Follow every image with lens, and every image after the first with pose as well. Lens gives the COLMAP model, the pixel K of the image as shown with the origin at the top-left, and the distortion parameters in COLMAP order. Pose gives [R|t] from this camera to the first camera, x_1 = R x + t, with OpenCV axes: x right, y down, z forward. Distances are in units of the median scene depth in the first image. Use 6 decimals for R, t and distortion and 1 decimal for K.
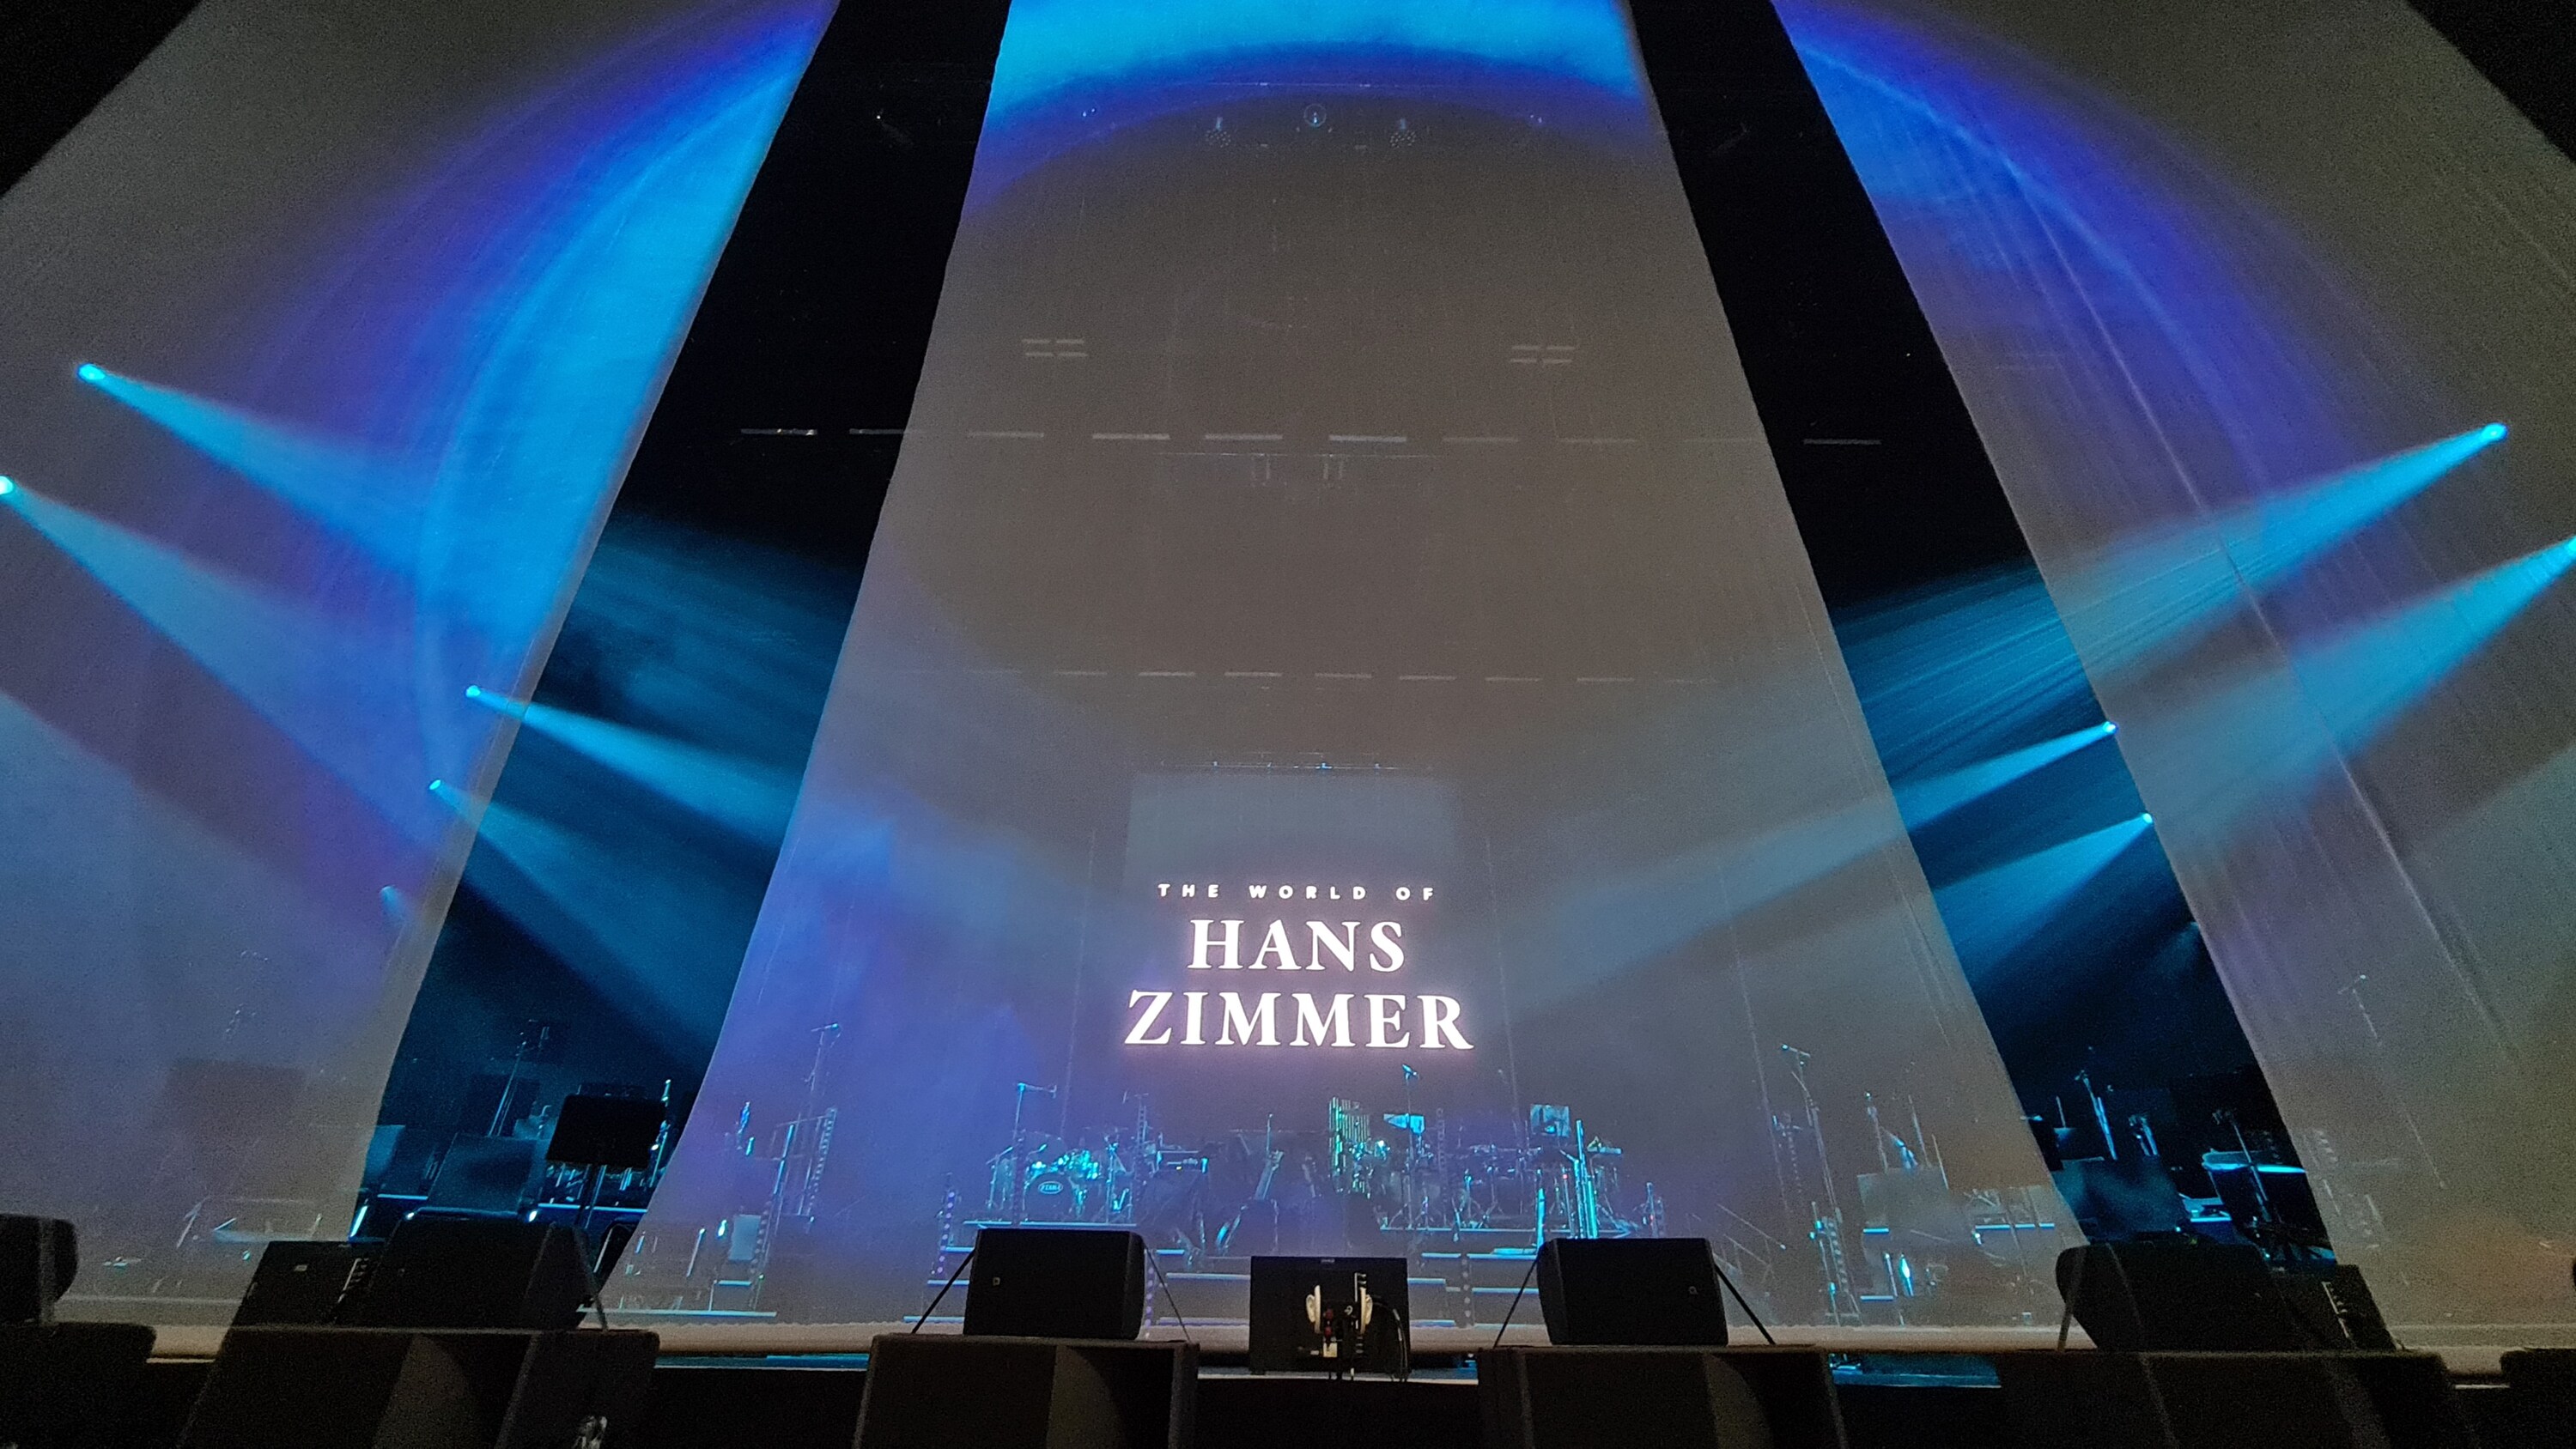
lens RADIAL K [[991.6, 0, 1289.5], [0, 991.6, 726.6], [0, 0, 1]] dist [-0.003534, -0.000113]
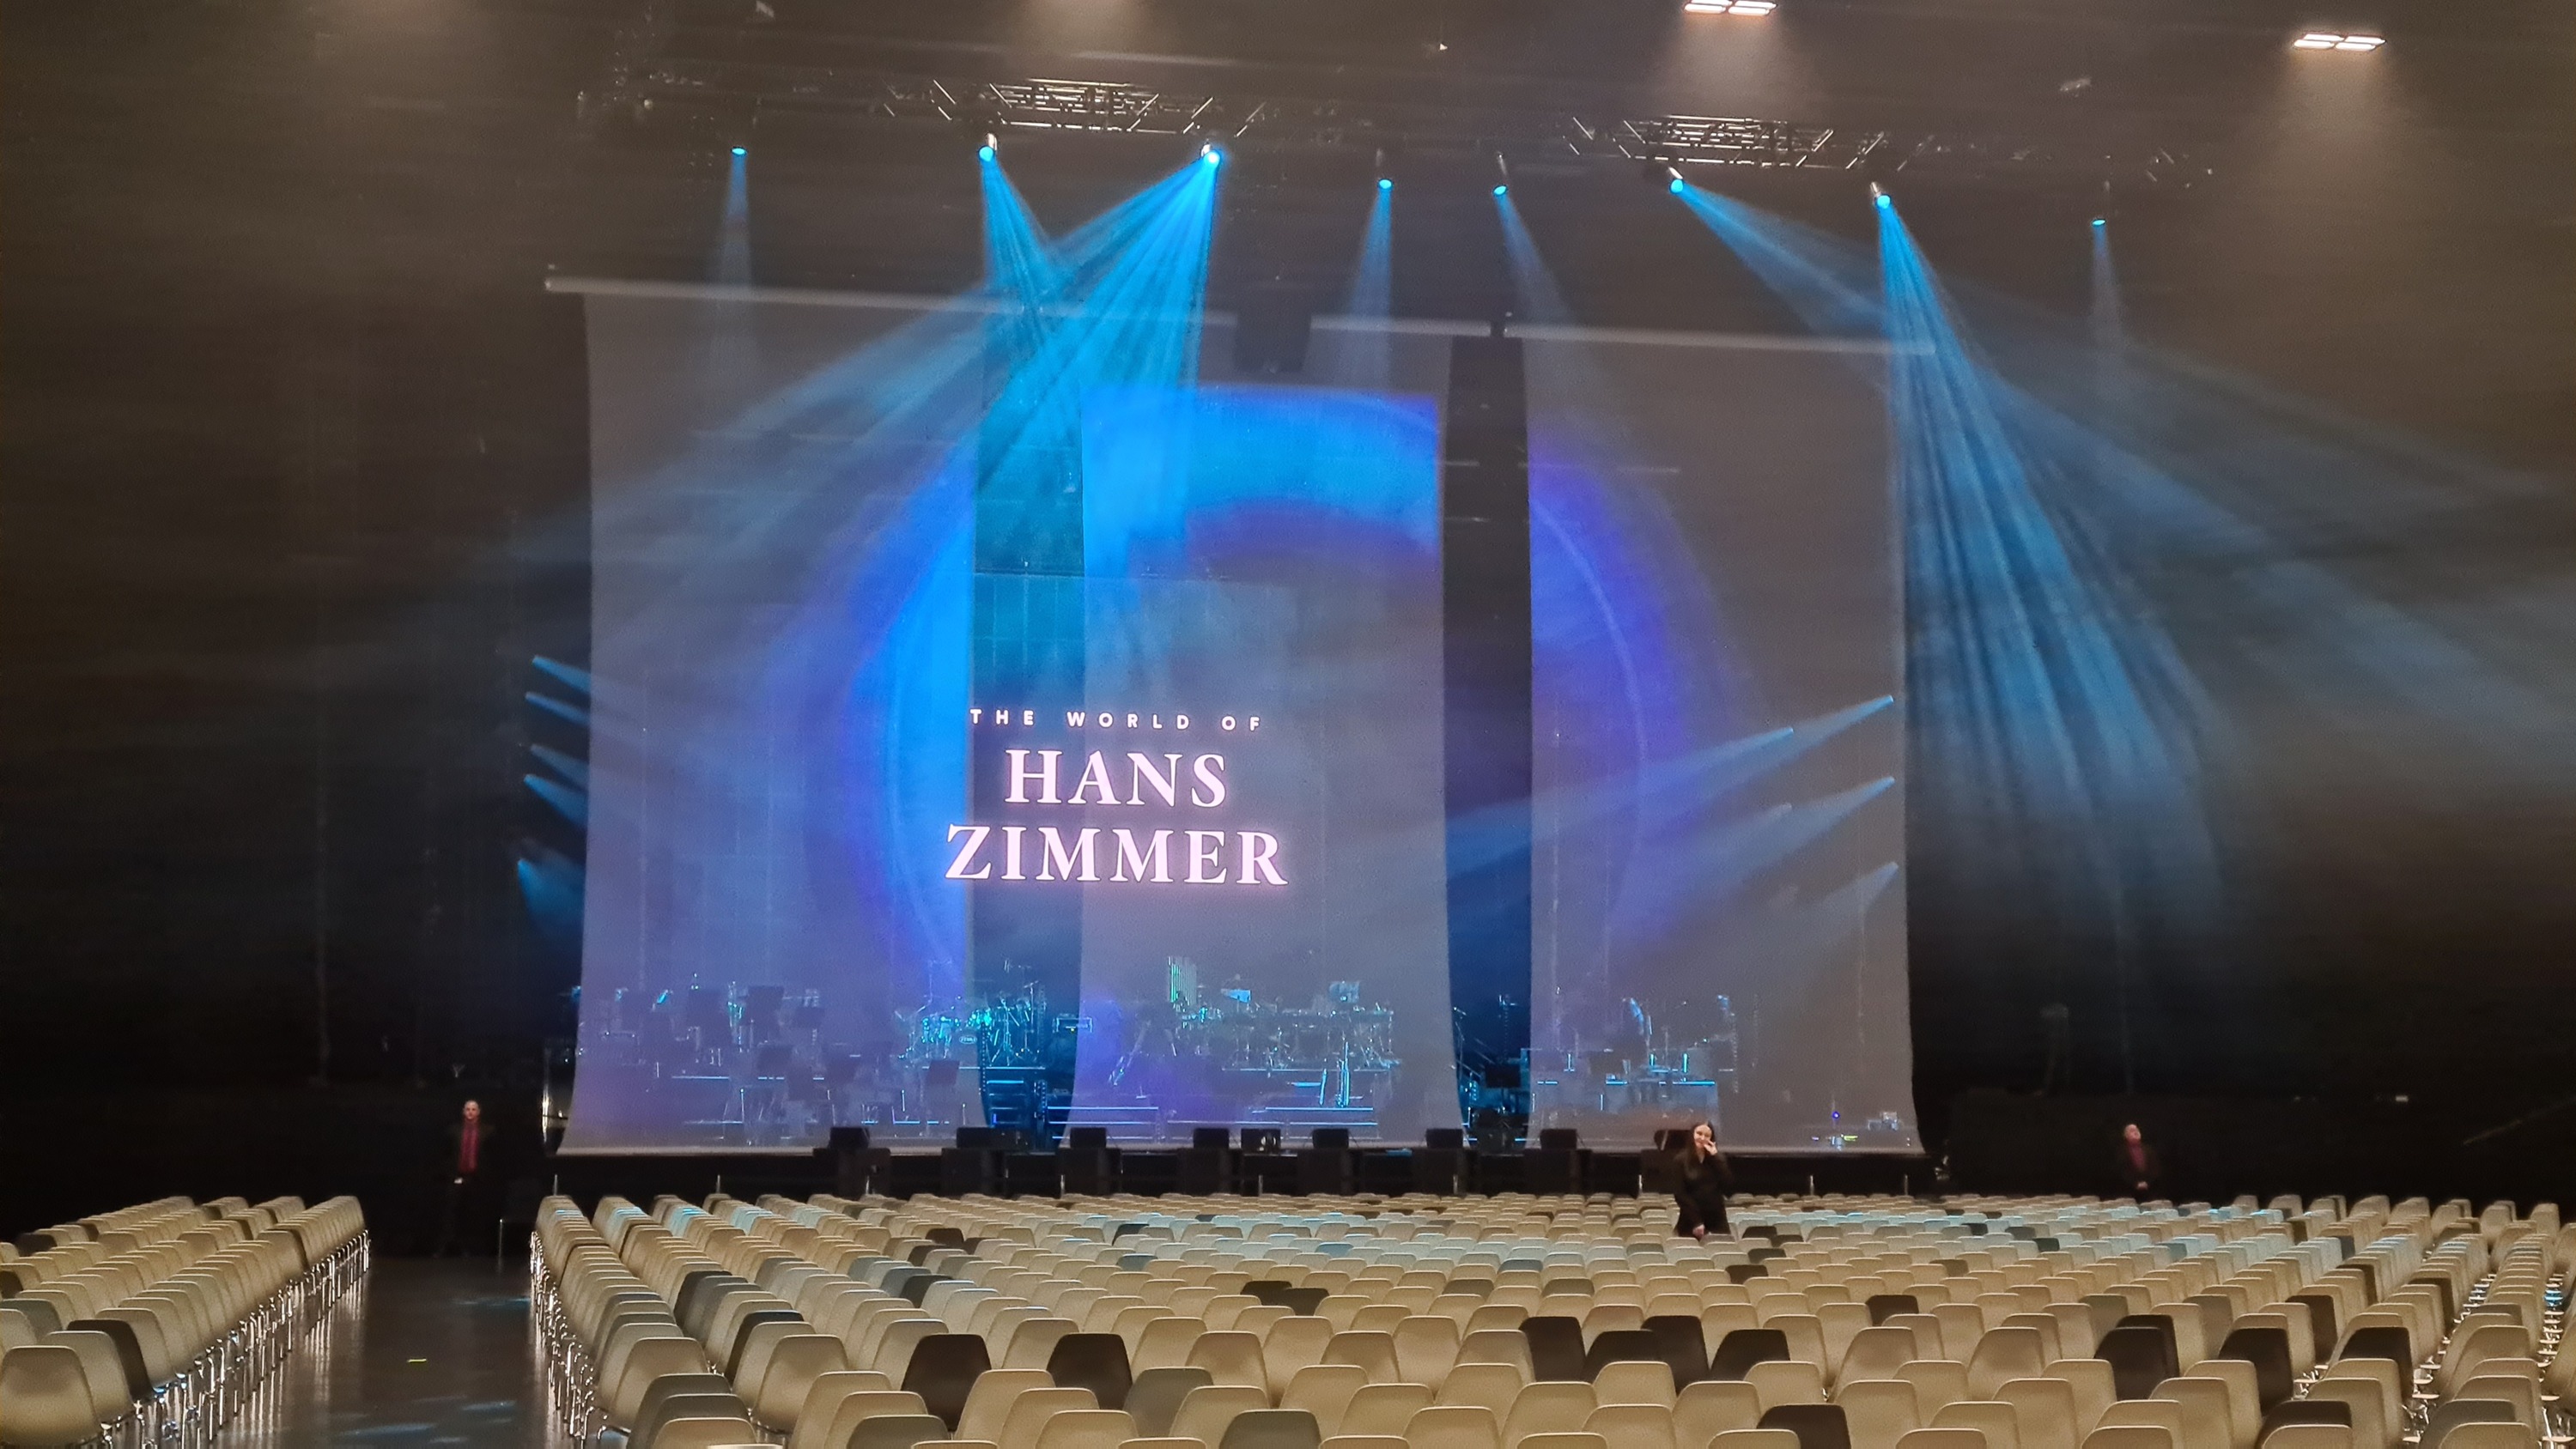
lens RADIAL K [[2177.3, 0, 1286.2], [0, 2177.3, 725.6], [0, 0, 1]] dist [0.009064, 0.000291]
pose [[0.982435, 0.025573, 0.184843, -0.228540], [-0.092310, 0.927475, 0.362310, -0.622398], [-0.162172, -0.373009, 0.913545, -0.961458]]
